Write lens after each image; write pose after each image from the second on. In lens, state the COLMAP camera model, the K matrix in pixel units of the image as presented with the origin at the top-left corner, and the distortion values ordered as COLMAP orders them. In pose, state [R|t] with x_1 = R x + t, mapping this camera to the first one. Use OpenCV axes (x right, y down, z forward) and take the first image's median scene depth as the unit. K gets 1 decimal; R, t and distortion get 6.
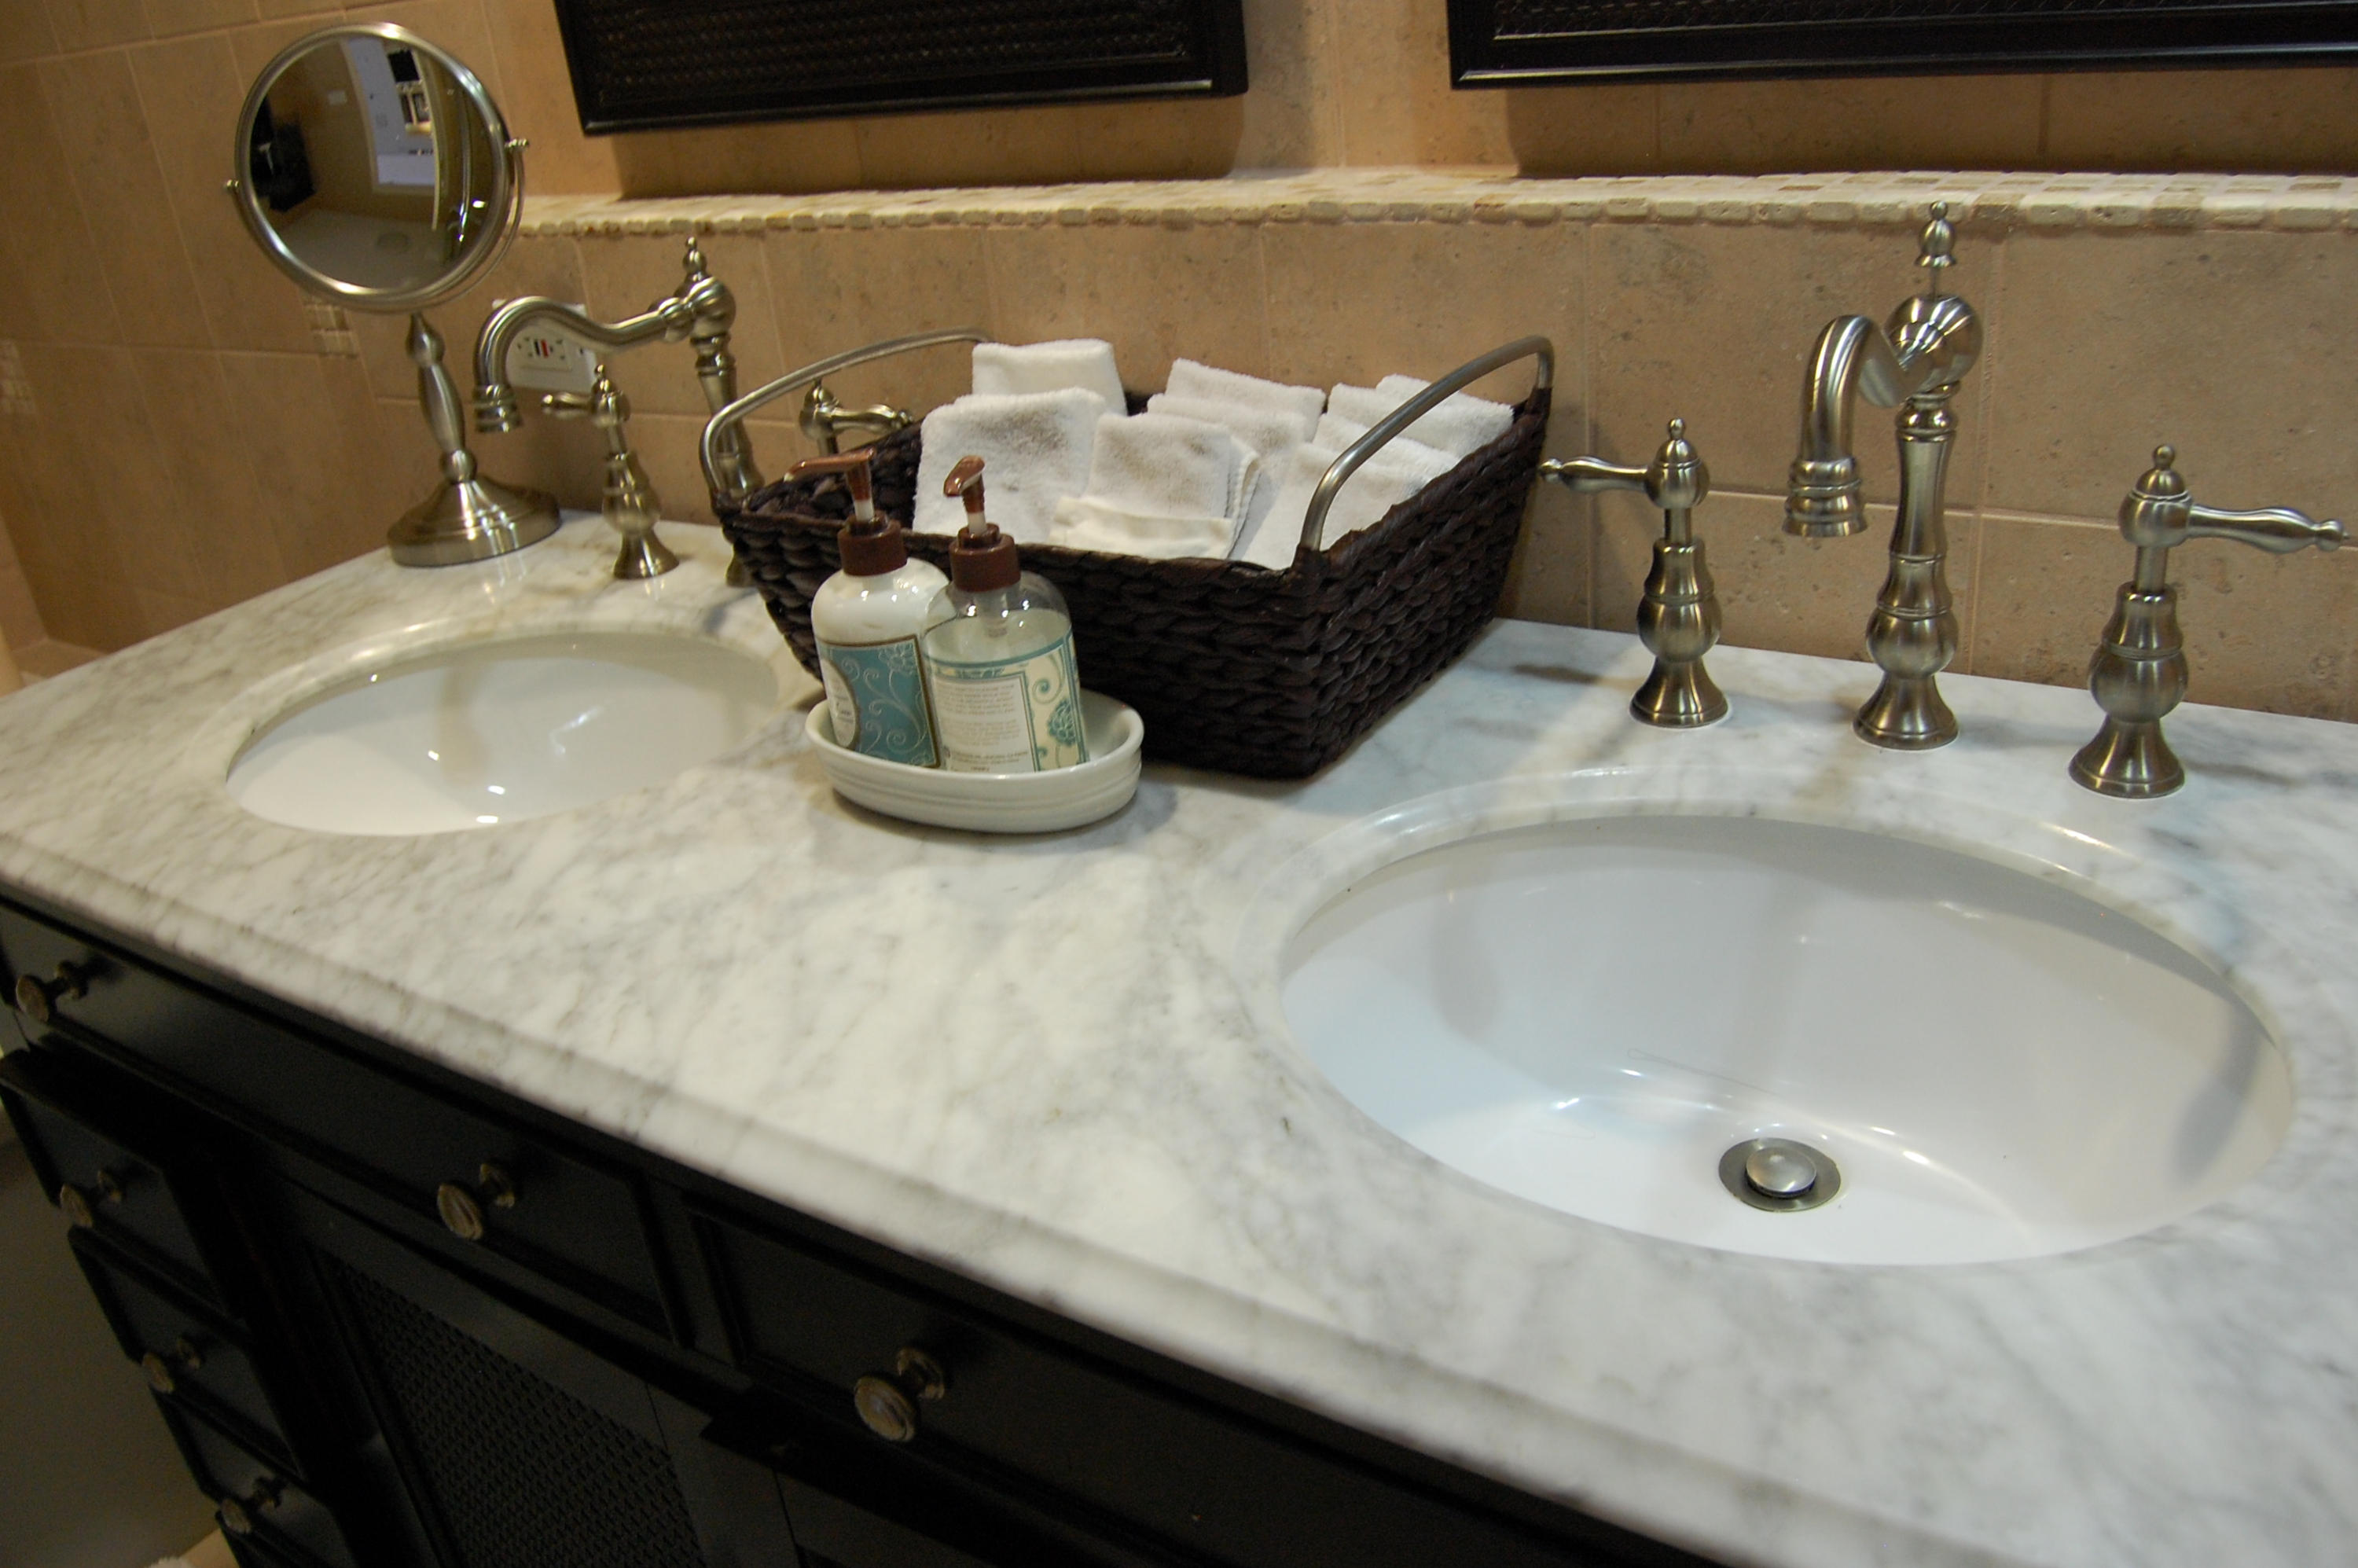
lens RADIAL K [[1844.4, 0, 1172.4], [0, 1844.4, 776.4], [0, 0, 1]] dist [-0.089427, 0.029241]
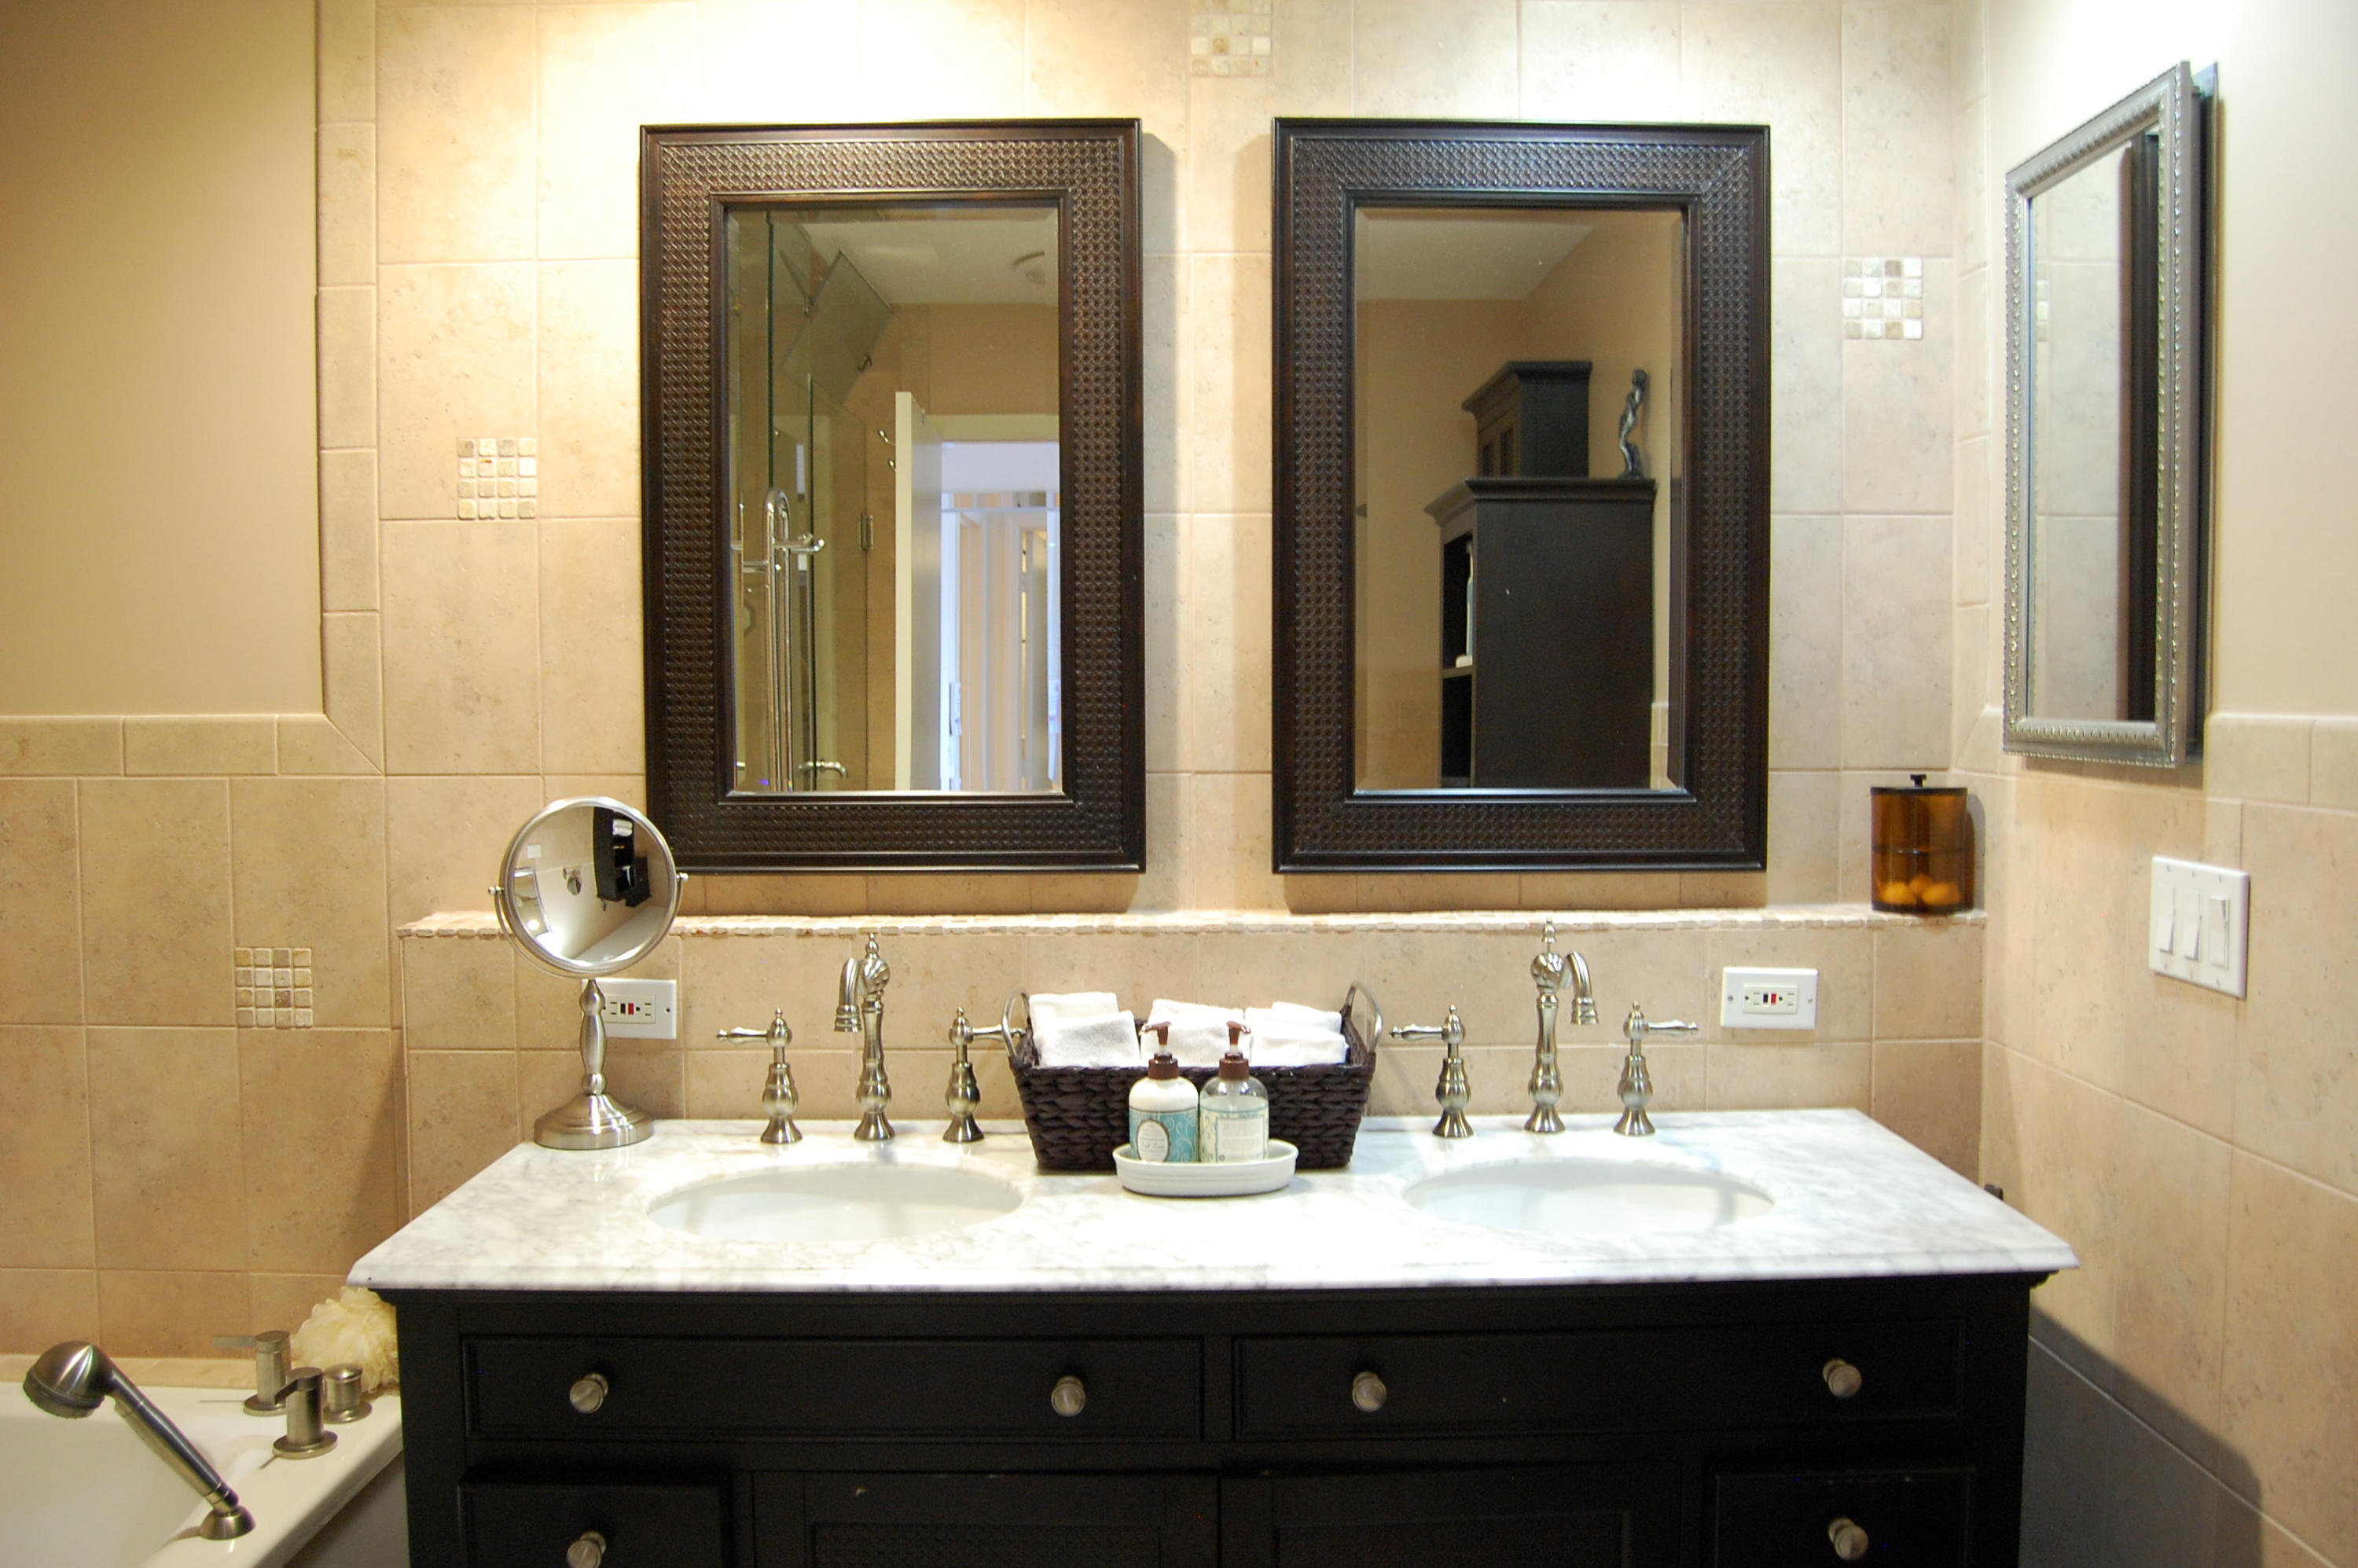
lens RADIAL K [[1844.4, 0, 1179.0], [0, 1844.4, 782.7], [0, 0, 1]] dist [-0.089427, 0.029241]
pose [[0.823983, 0.073258, 0.561859, -1.113612], [0.161844, 0.919866, -0.357285, 0.272071], [-0.543009, 0.385331, 0.746098, -0.584827]]
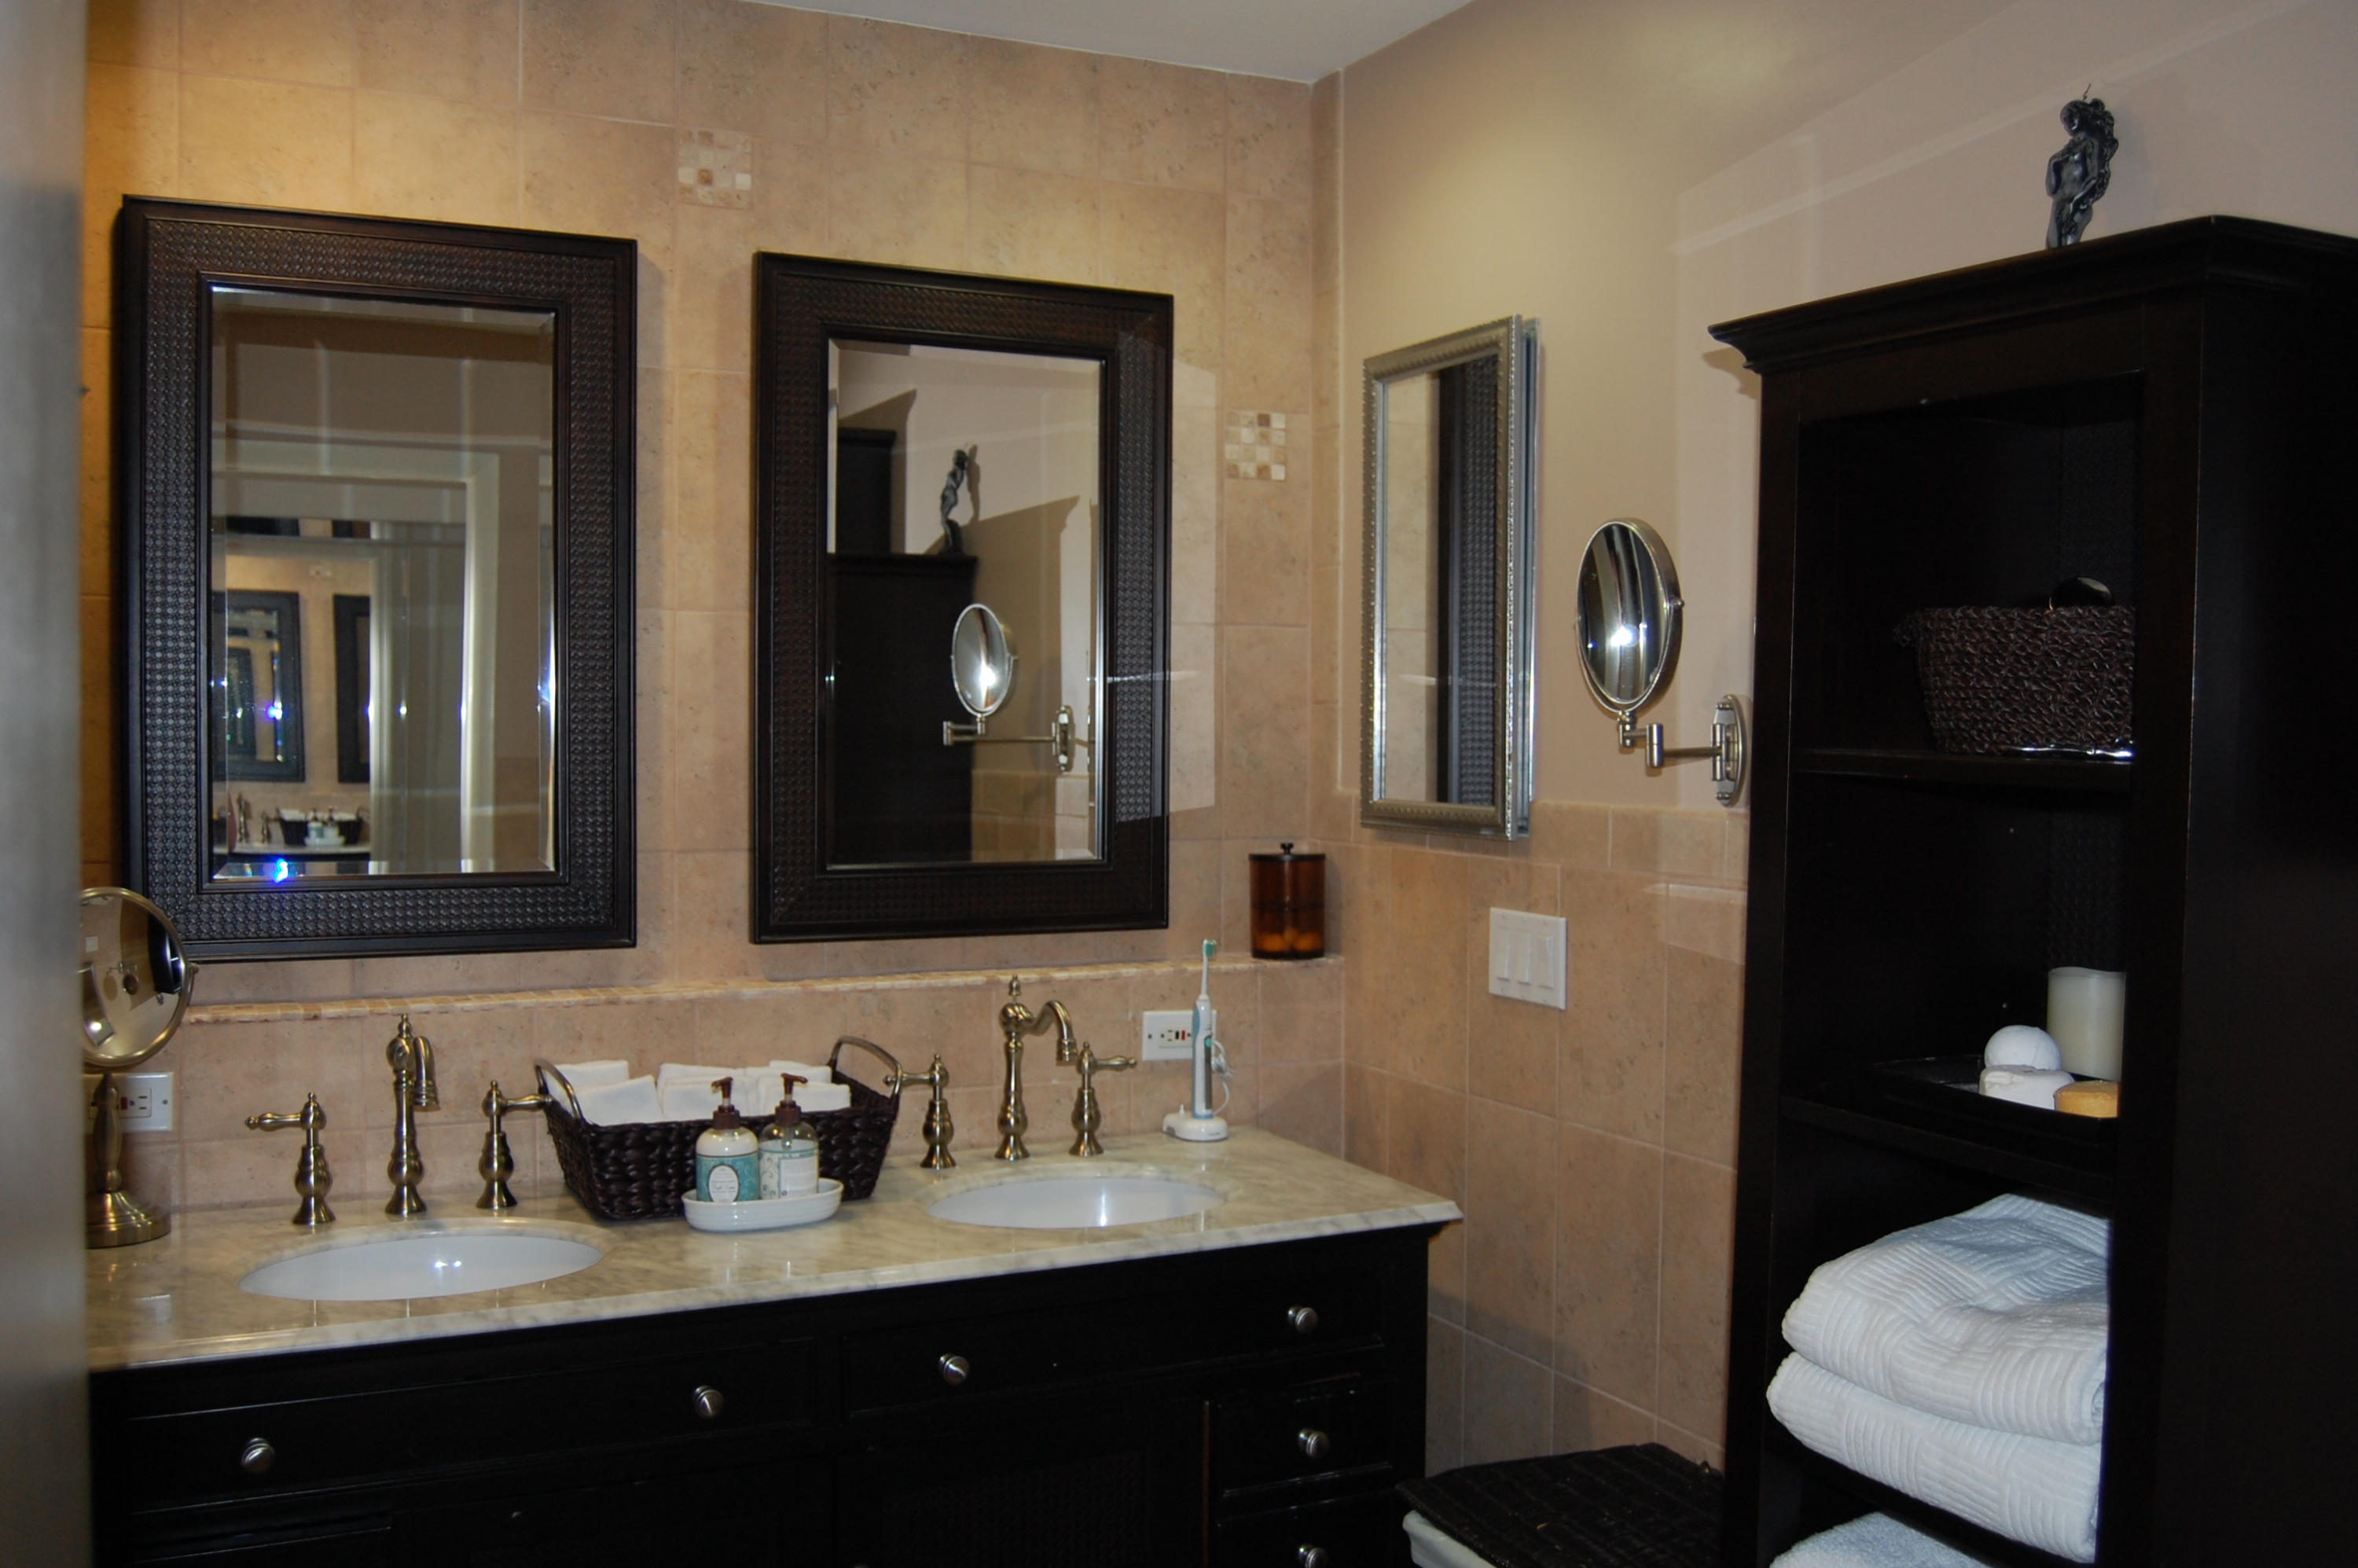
lens RADIAL K [[2140.8, 0, 1184.9], [0, 2140.8, 785.2], [0, 0, 1]] dist [-0.079558, 0.000000]
pose [[0.501485, 0.083035, 0.861173, -1.854123], [0.311545, 0.911276, -0.269287, 0.332964], [-0.807126, 0.403338, 0.431122, -0.684255]]
